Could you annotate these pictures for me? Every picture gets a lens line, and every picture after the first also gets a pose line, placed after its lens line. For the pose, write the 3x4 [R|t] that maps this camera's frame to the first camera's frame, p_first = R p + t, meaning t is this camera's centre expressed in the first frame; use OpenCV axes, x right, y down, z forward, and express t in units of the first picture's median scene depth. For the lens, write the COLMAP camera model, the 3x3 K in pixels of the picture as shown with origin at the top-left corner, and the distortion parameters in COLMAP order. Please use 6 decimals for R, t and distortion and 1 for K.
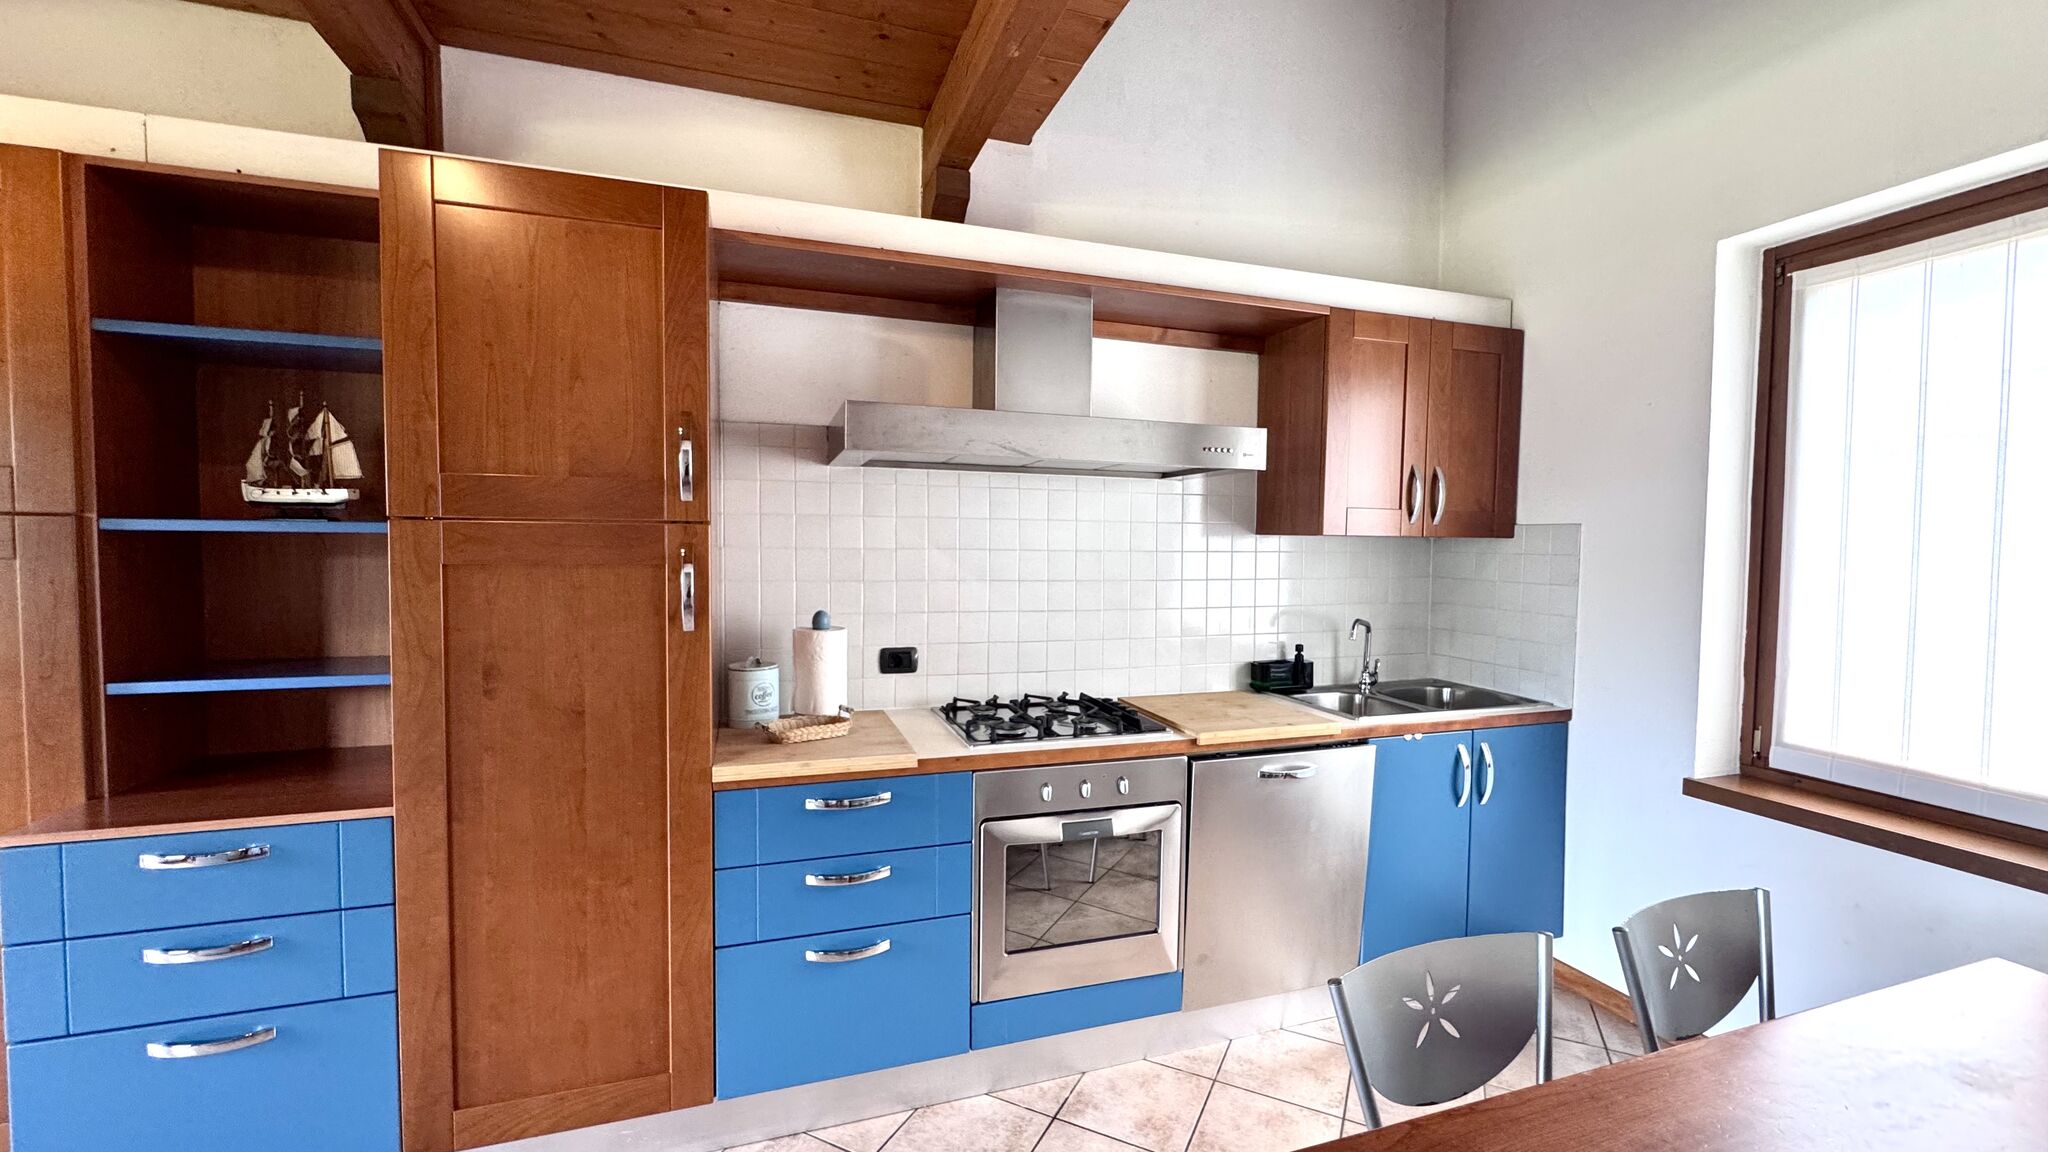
lens RADIAL K [[822.8, 0, 1022.8], [0, 822.8, 575.4], [0, 0, 1]] dist [-0.005565, 0.001039]
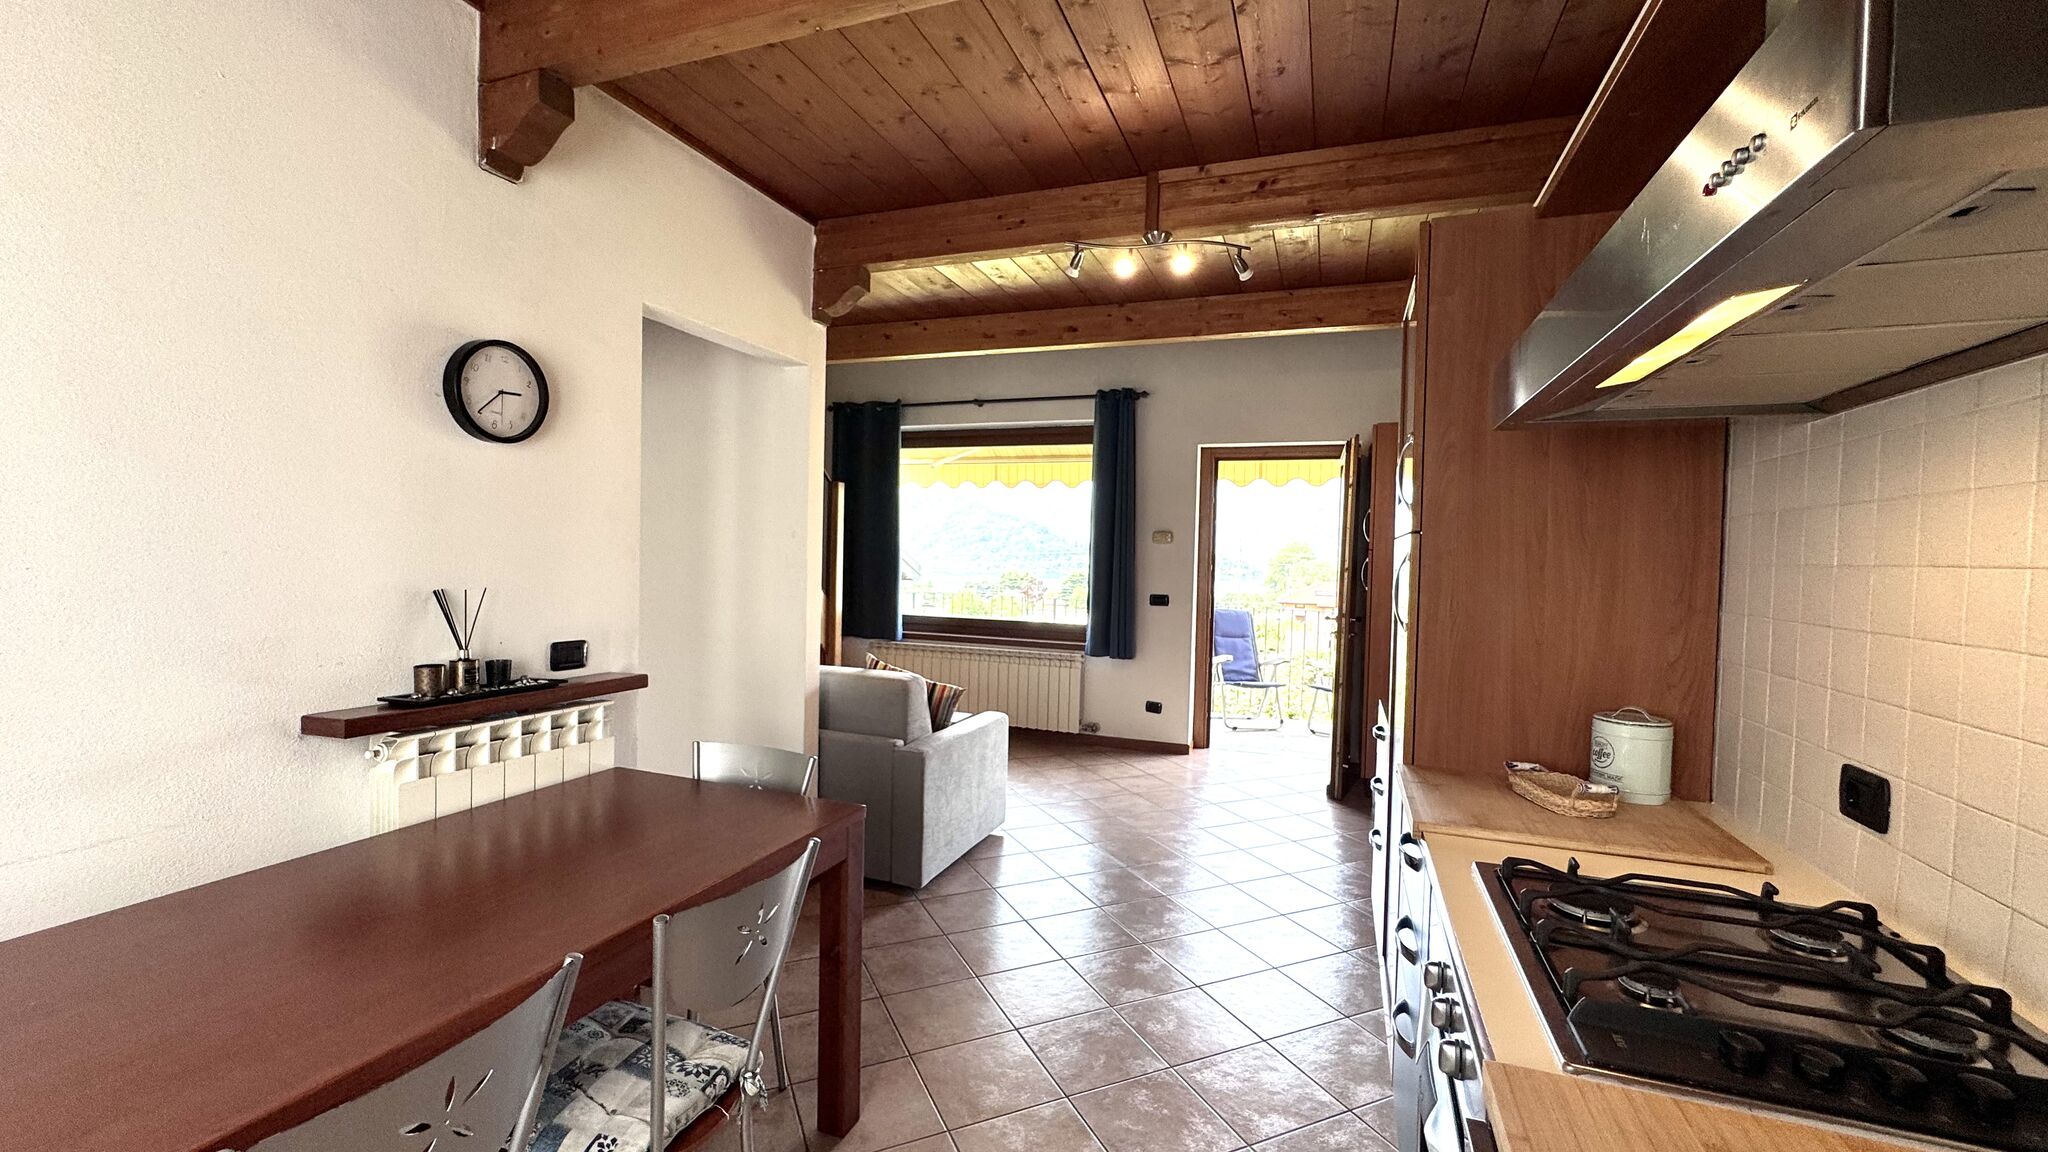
lens RADIAL K [[822.8, 0, 1021.8], [0, 822.8, 577.0], [0, 0, 1]] dist [-0.005565, 0.001039]
pose [[-0.635950, -0.004064, -0.771719, 0.605573], [-0.062748, 0.996948, 0.046458, -0.019303], [0.769175, 0.077969, -0.634264, 1.037981]]
